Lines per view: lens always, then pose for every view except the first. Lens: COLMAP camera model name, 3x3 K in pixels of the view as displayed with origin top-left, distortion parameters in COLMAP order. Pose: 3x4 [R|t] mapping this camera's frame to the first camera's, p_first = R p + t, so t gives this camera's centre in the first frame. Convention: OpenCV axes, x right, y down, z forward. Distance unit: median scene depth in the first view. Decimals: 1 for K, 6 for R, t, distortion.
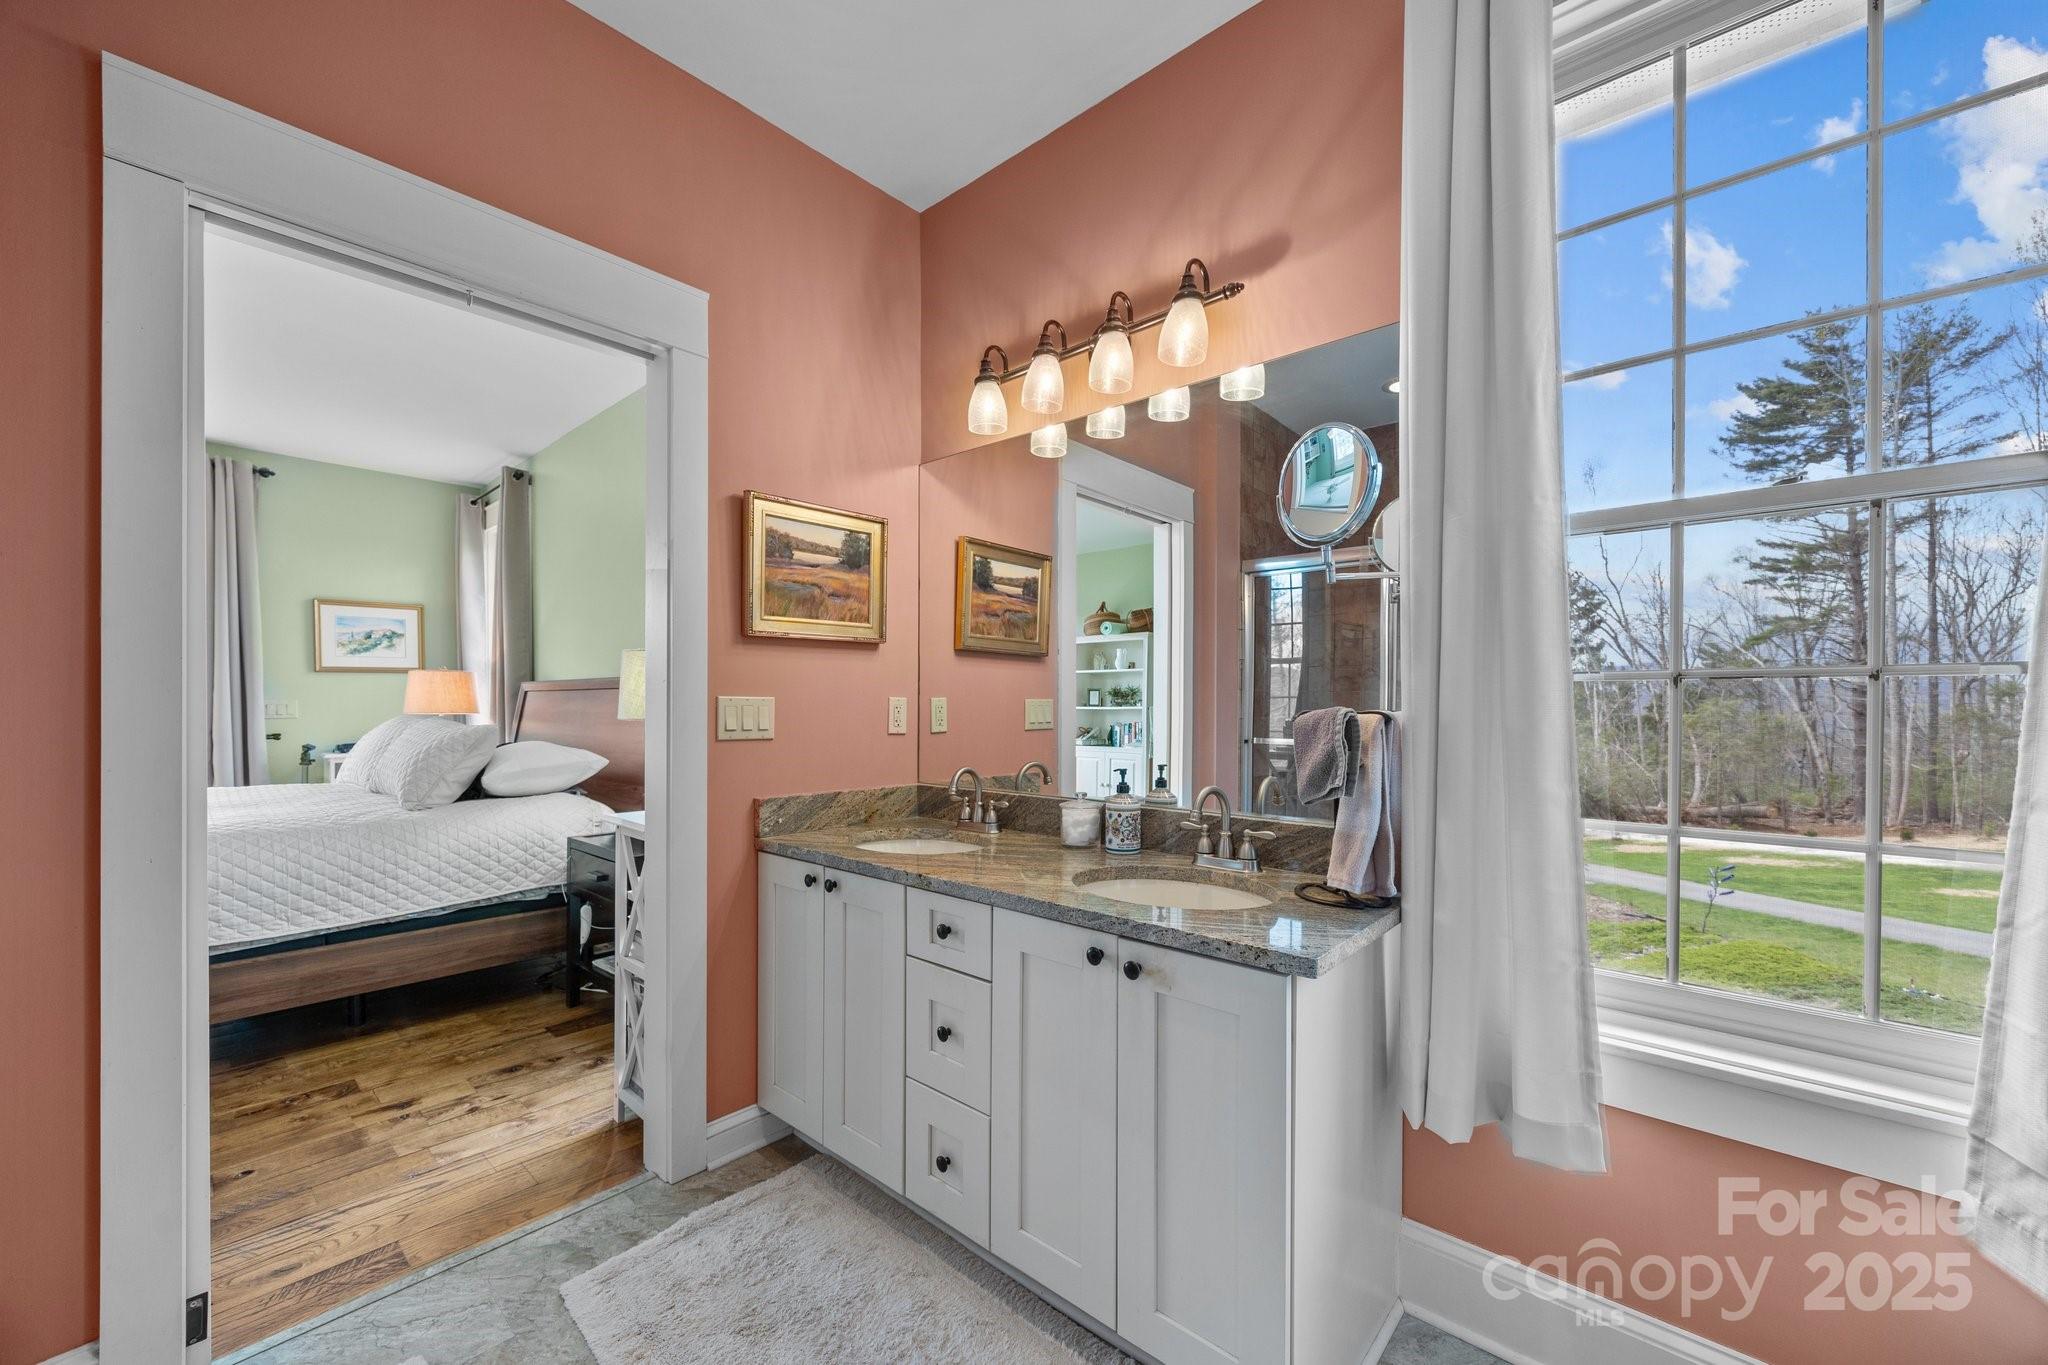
lens RADIAL K [[787.4, 0, 1030.2], [0, 787.4, 708.6], [0, 0, 1]] dist [0.001406, -0.001080]
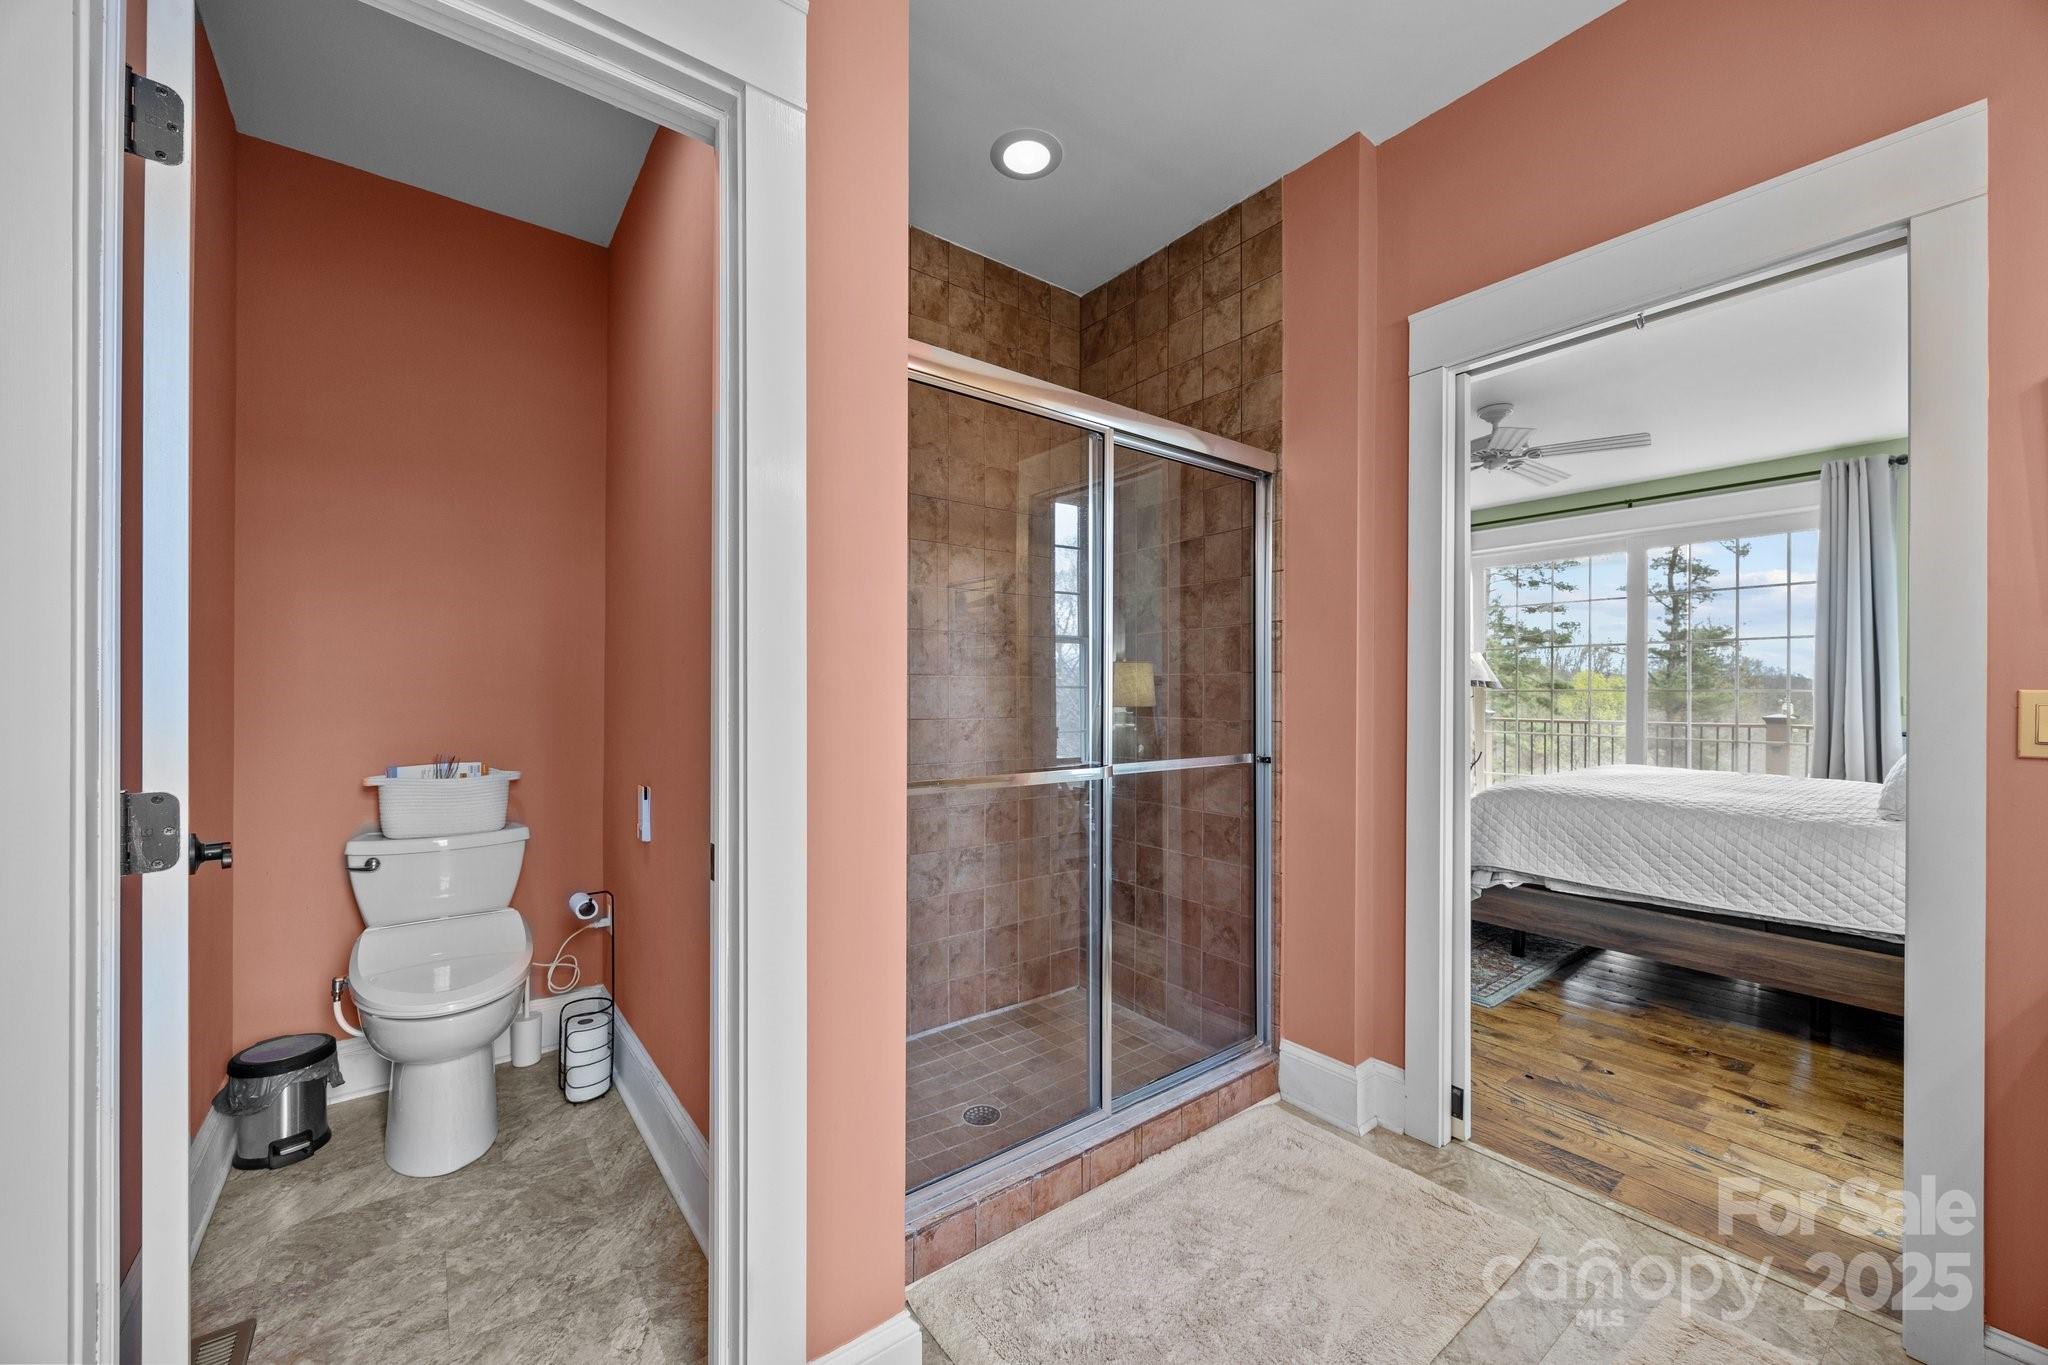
lens RADIAL K [[787.4, 0, 1033.3], [0, 787.4, 691.5], [0, 0, 1]] dist [0.001406, -0.001080]
pose [[-0.181404, -0.004316, -0.983399, 0.354594], [-0.011762, 0.999928, -0.002219, -0.002999], [0.983338, 0.011164, -0.181442, 0.277246]]
